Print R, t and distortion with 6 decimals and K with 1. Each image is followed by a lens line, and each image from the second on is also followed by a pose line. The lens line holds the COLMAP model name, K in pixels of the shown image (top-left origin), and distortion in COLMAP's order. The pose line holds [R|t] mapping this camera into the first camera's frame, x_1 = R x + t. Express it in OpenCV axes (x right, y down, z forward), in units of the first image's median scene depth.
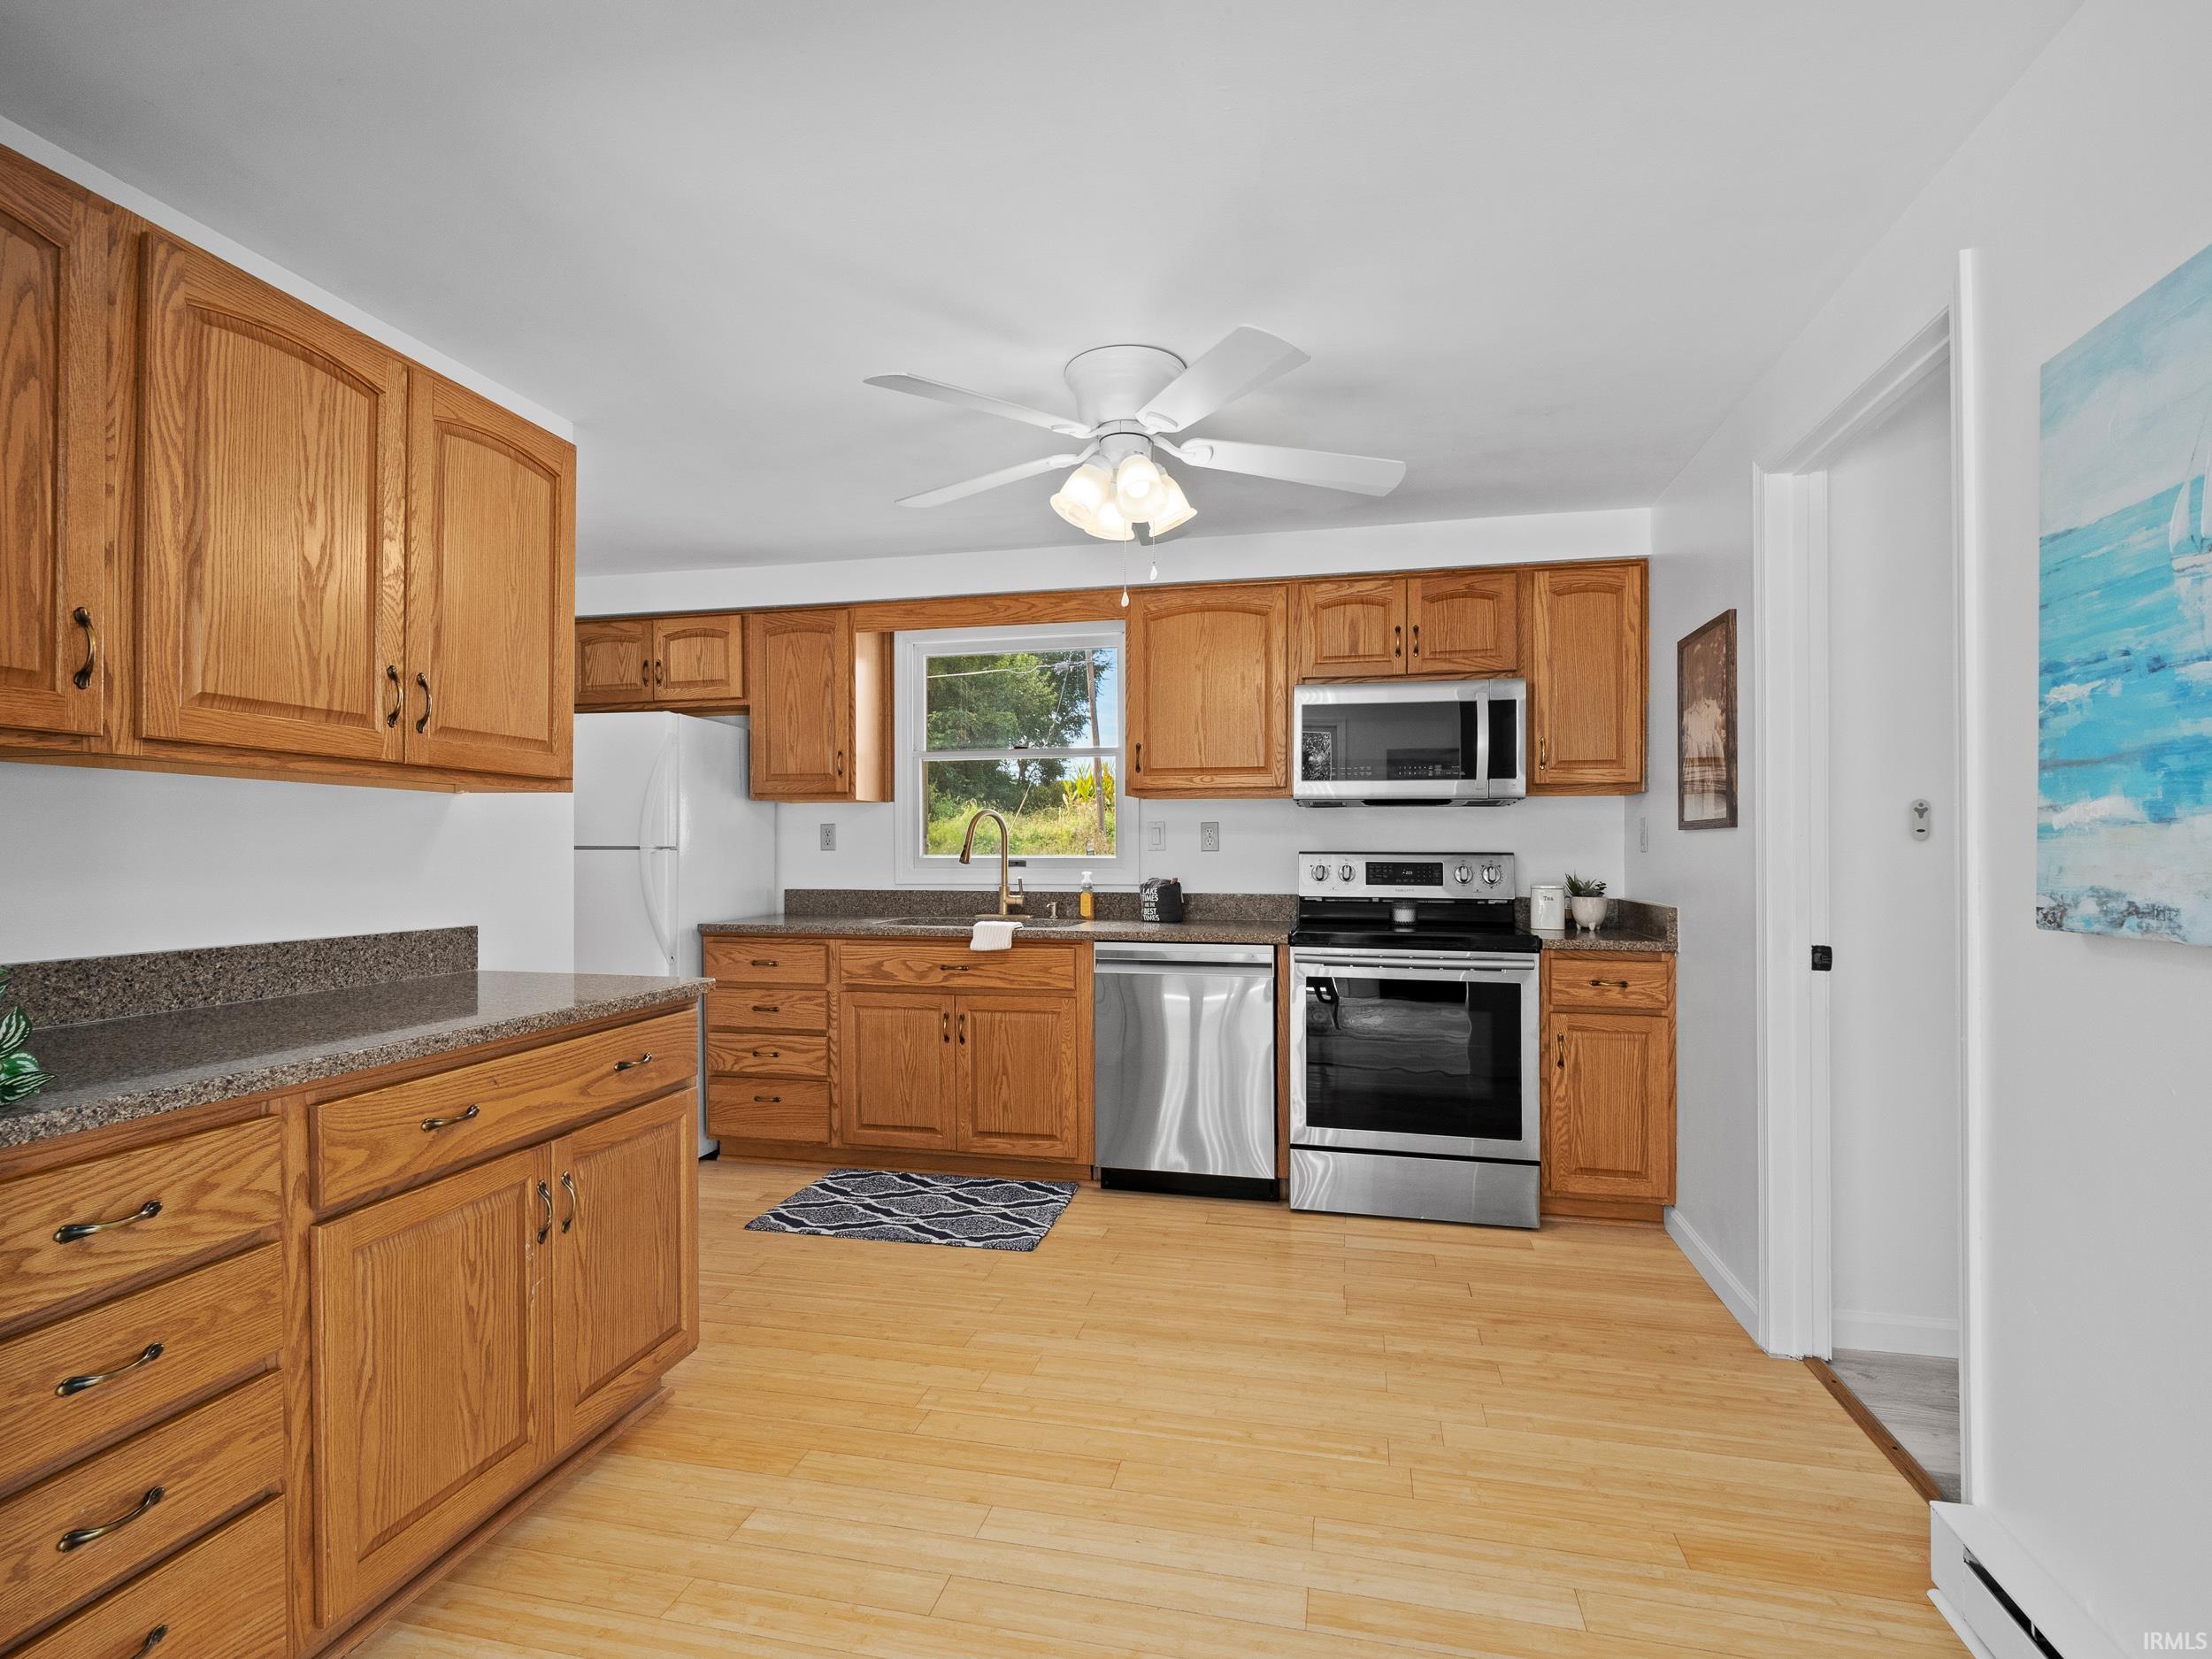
lens RADIAL K [[1079.4, 0, 1086.2], [0, 1079.4, 852.2], [0, 0, 1]] dist [-0.003176, -0.002897]
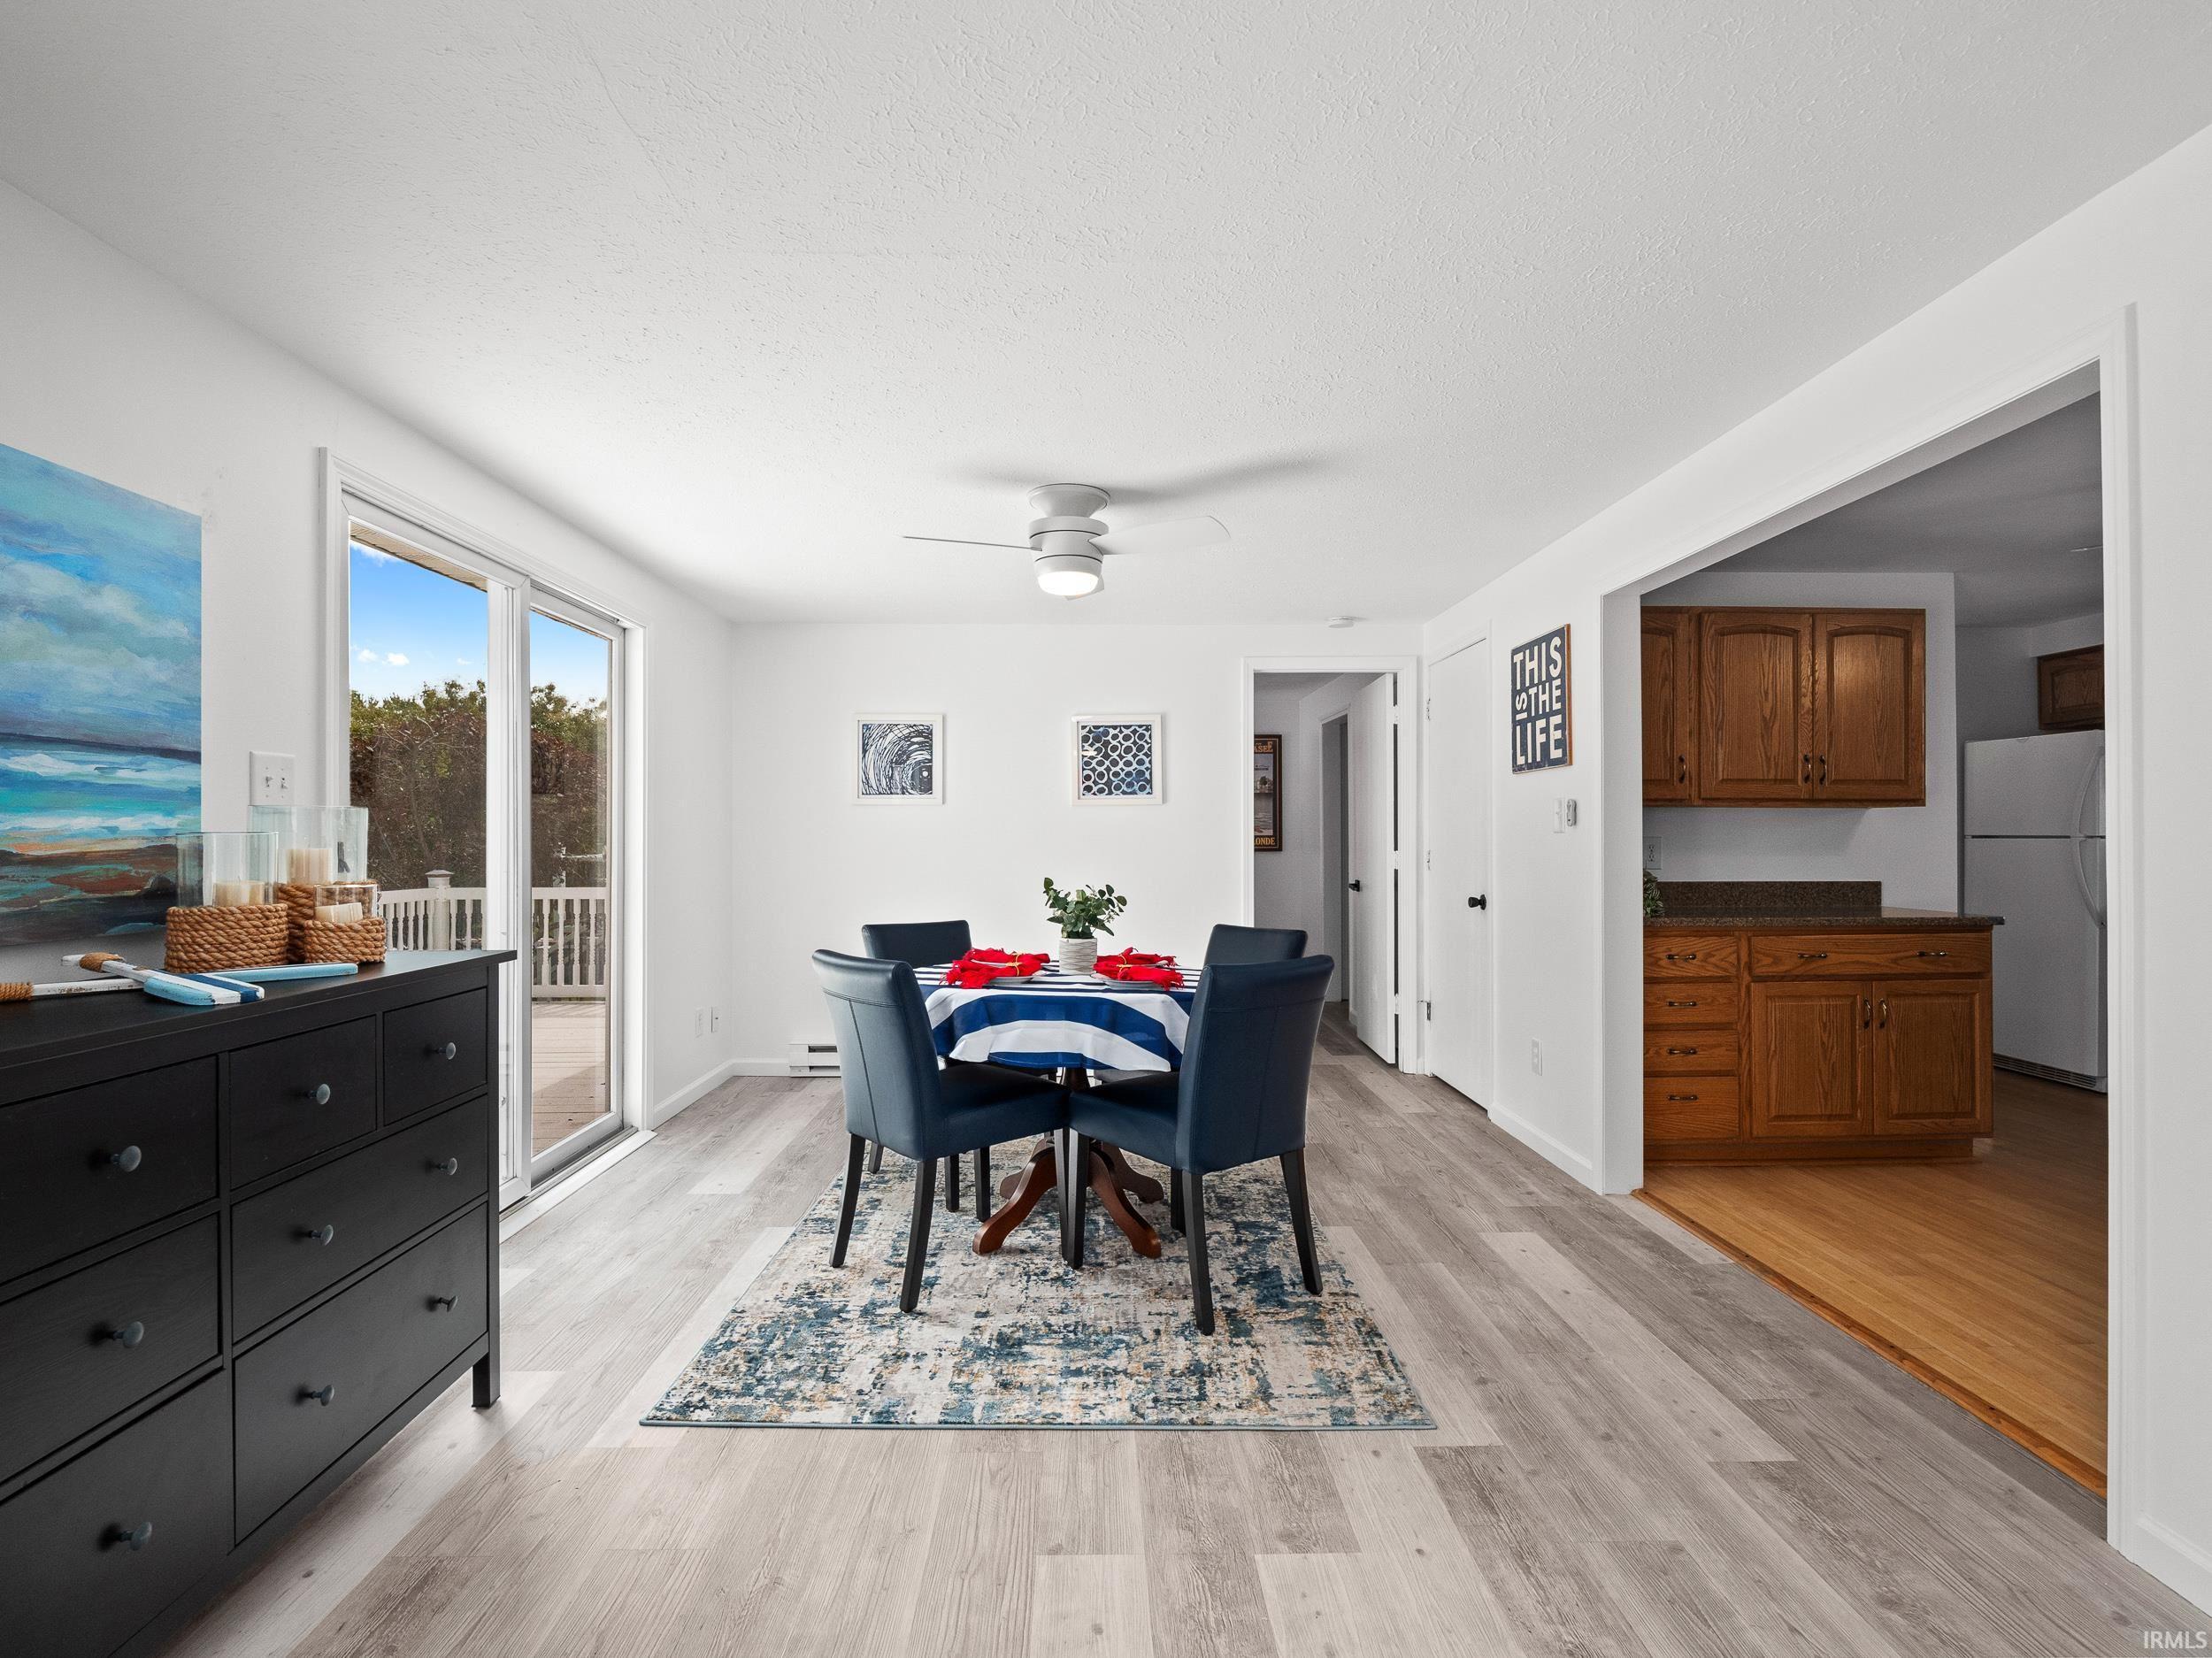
lens RADIAL K [[1079.3, 0, 1114.7], [0, 1079.3, 837.7], [0, 0, 1]] dist [-0.003176, -0.002897]
pose [[0.259862, -0.004992, -0.965633, 1.087869], [0.001124, 0.999988, -0.004867, 0.002999], [0.965645, 0.000179, 0.259865, -0.907168]]
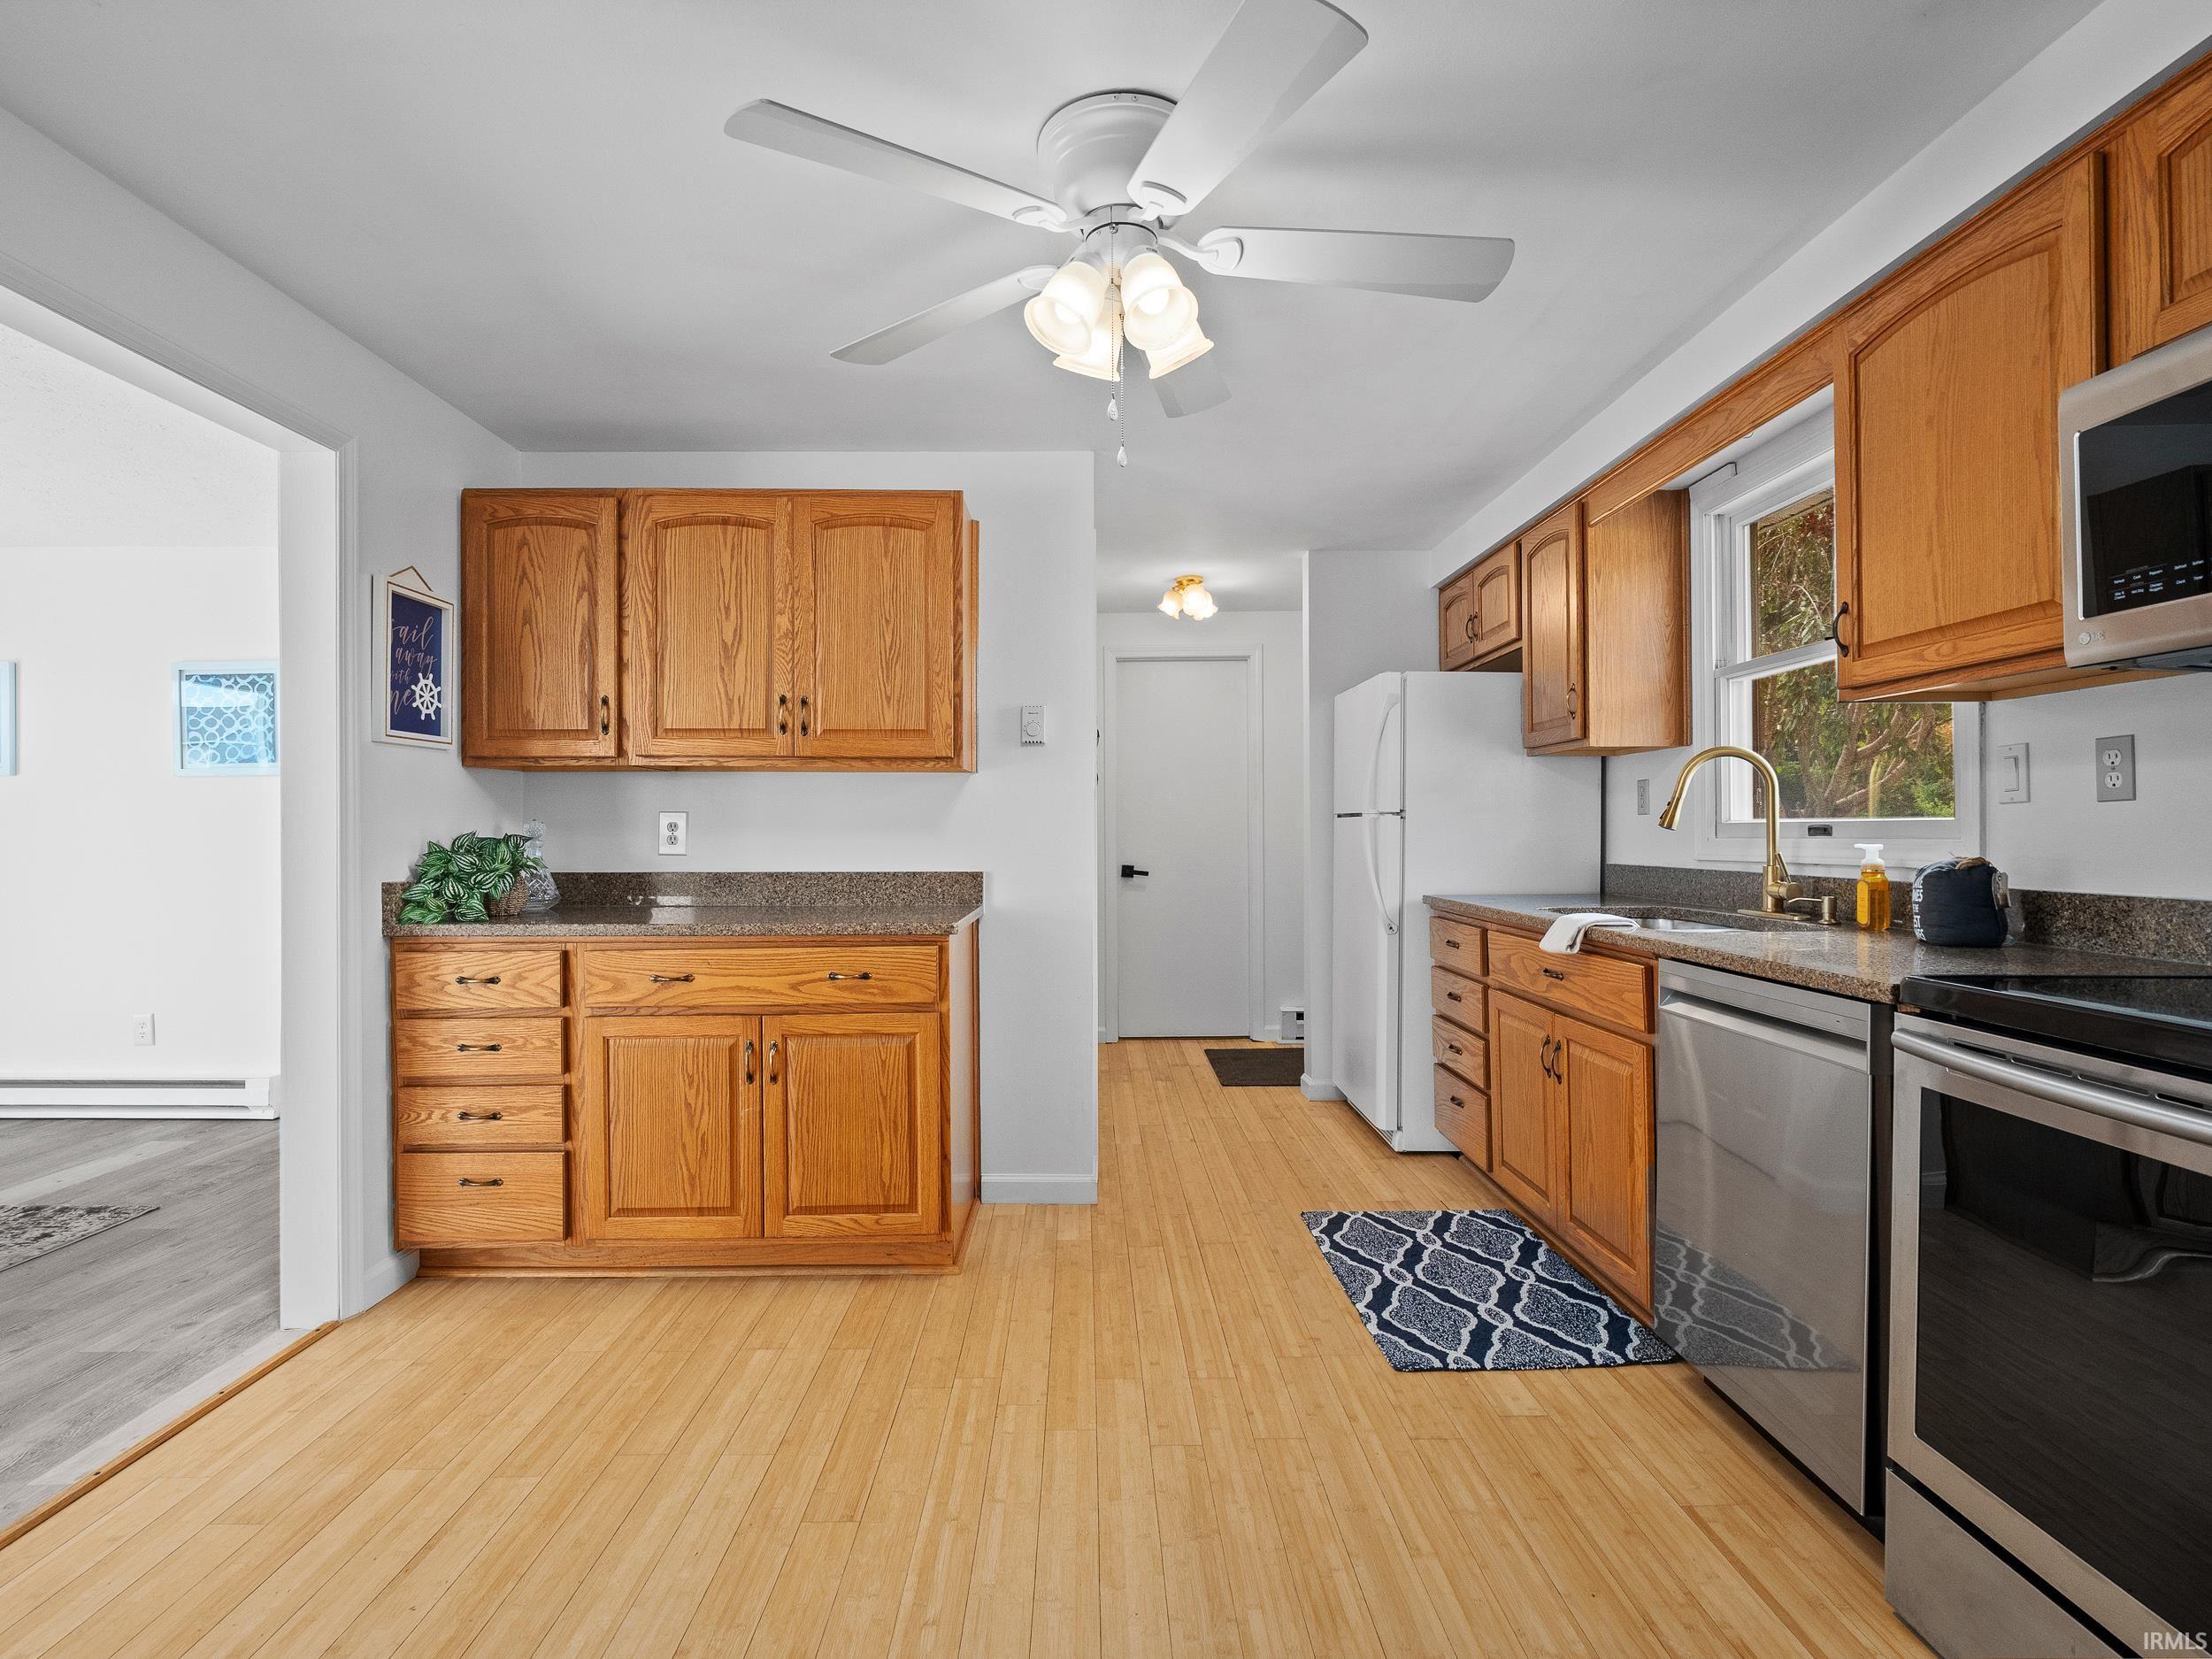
lens RADIAL K [[1079.4, 0, 1105.9], [0, 1079.4, 832.1], [0, 0, 1]] dist [-0.003176, -0.002897]
pose [[0.249833, -0.001041, -0.968288, 0.977491], [0.001873, 0.999998, -0.000592, 0.026814], [0.968287, -0.001665, 0.249834, 1.062835]]
